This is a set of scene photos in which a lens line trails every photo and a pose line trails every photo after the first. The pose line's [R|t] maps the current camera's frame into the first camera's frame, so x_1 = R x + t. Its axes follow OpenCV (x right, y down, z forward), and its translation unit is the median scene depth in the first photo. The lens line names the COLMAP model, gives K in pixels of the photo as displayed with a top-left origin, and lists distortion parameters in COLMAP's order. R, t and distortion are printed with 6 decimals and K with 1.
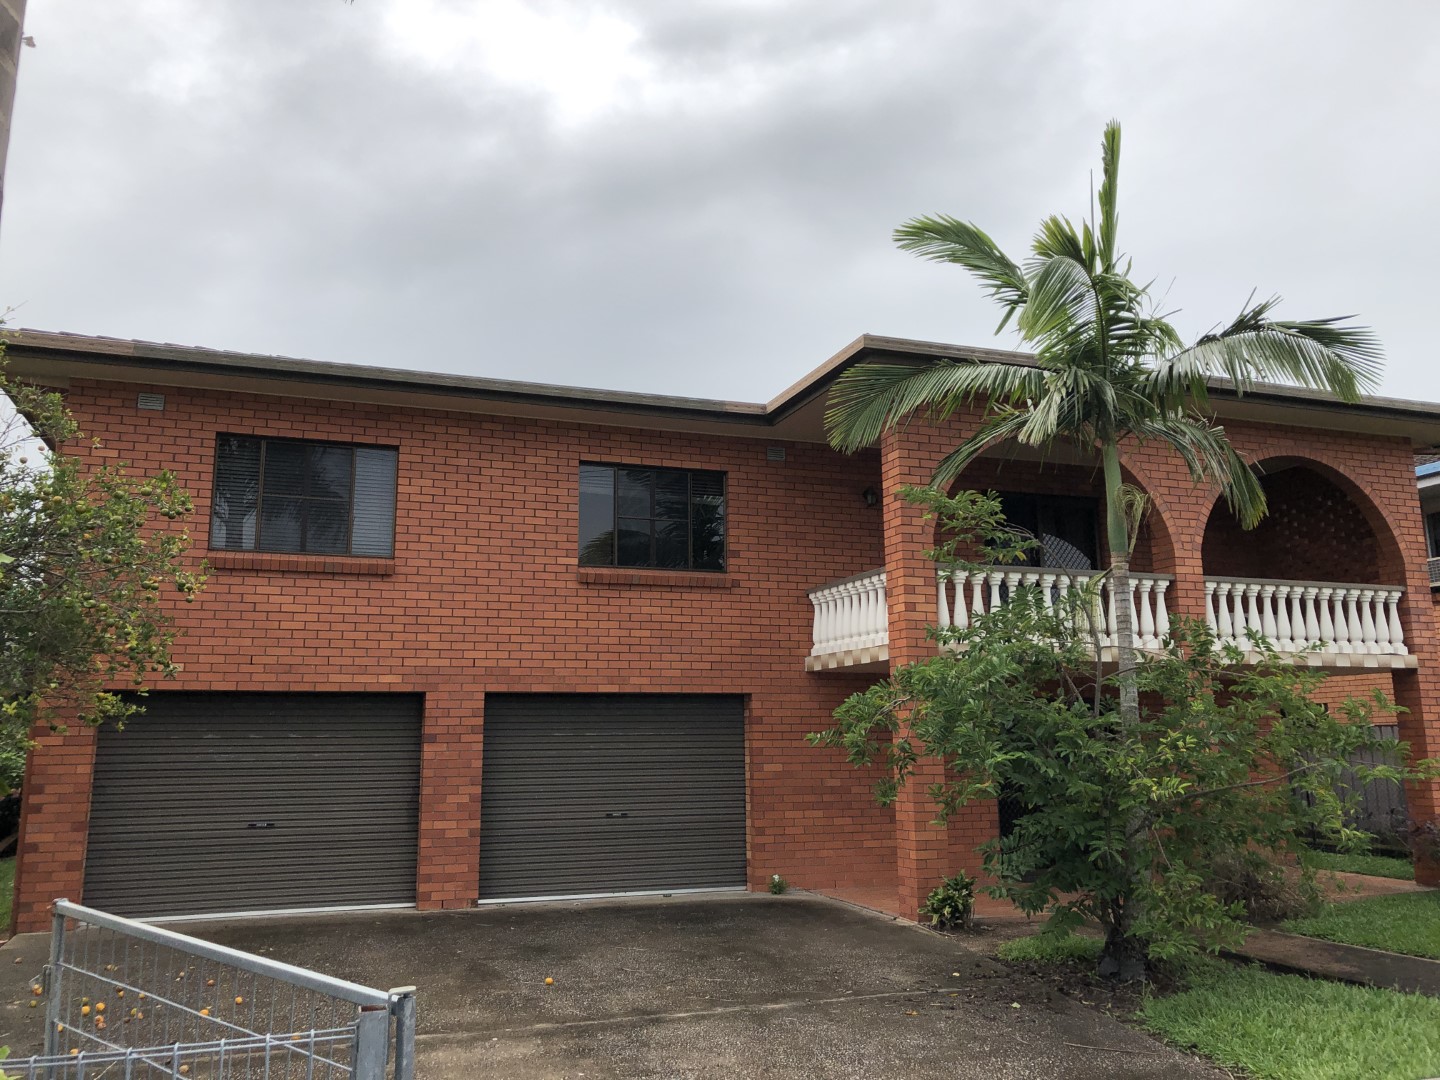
lens RADIAL K [[1170.1, 0, 715.7], [0, 1170.1, 537.1], [0, 0, 1]] dist [0.034214, -0.047646]
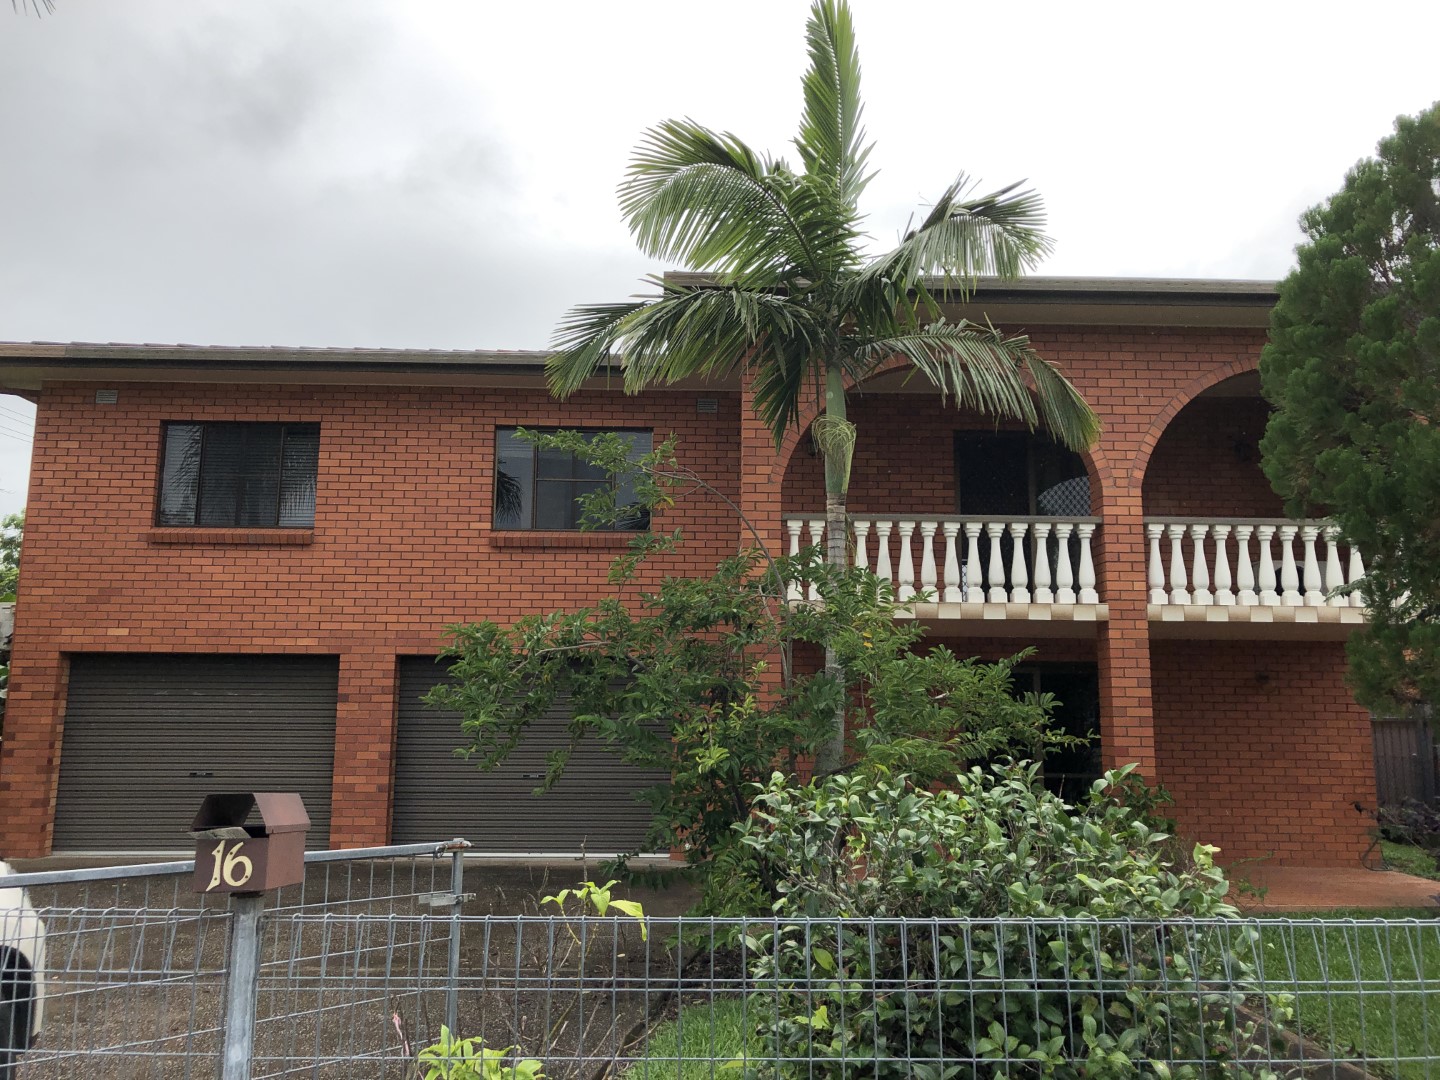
lens RADIAL K [[1134.6, 0, 720.1], [0, 1134.6, 542.5], [0, 0, 1]] dist [-0.000651, 0.004564]
pose [[0.950358, -0.030261, -0.309683, 0.396171], [0.039402, 0.998952, 0.023304, 0.021480], [0.308653, -0.034349, 0.950554, 0.138920]]
